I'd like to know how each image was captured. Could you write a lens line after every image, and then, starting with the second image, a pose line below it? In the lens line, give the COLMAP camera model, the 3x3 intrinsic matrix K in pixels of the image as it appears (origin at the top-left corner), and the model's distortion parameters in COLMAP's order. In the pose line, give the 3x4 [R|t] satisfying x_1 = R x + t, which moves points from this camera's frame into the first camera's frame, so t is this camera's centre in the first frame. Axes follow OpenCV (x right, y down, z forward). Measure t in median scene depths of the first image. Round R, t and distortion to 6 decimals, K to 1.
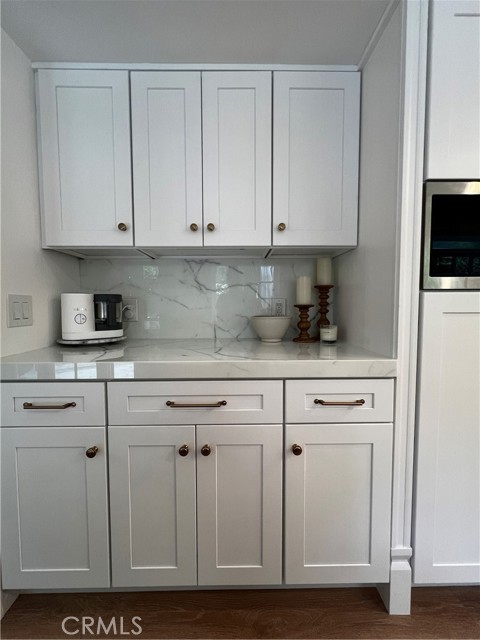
lens RADIAL K [[281.1, 0, 240.0], [0, 281.1, 317.7], [0, 0, 1]] dist [0.000353, -0.001087]
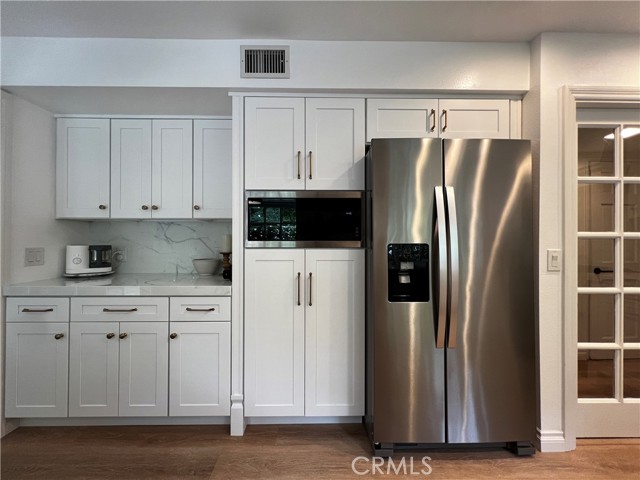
lens RADIAL K [[256.2, 0, 317.5], [0, 256.2, 237.5], [0, 0, 1]] dist [-0.000438, -0.000079]
pose [[0.999972, 0.006061, 0.004391, 0.907355], [-0.005779, 0.998081, -0.061644, -0.053338], [-0.004756, 0.061617, 0.998089, -0.558915]]
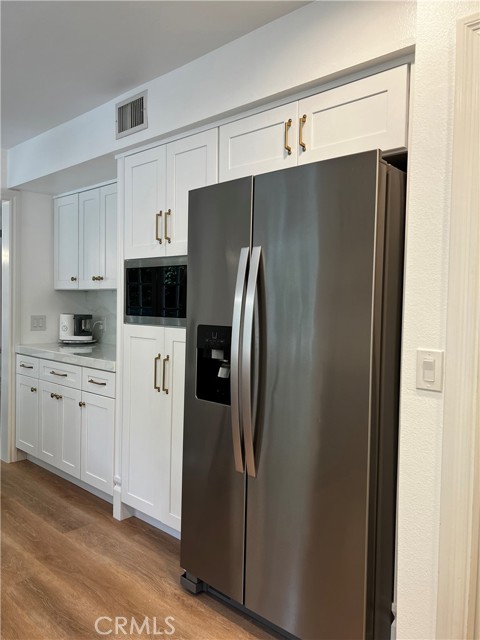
lens RADIAL K [[481.0, 0, 241.1], [0, 481.0, 315.9], [0, 0, 1]] dist [0.042429, -0.049279]
pose [[0.728142, 0.036284, -0.684465, 2.589450], [-0.055477, 0.998441, -0.006089, -0.130329], [0.683178, 0.042406, 0.729020, -0.536661]]
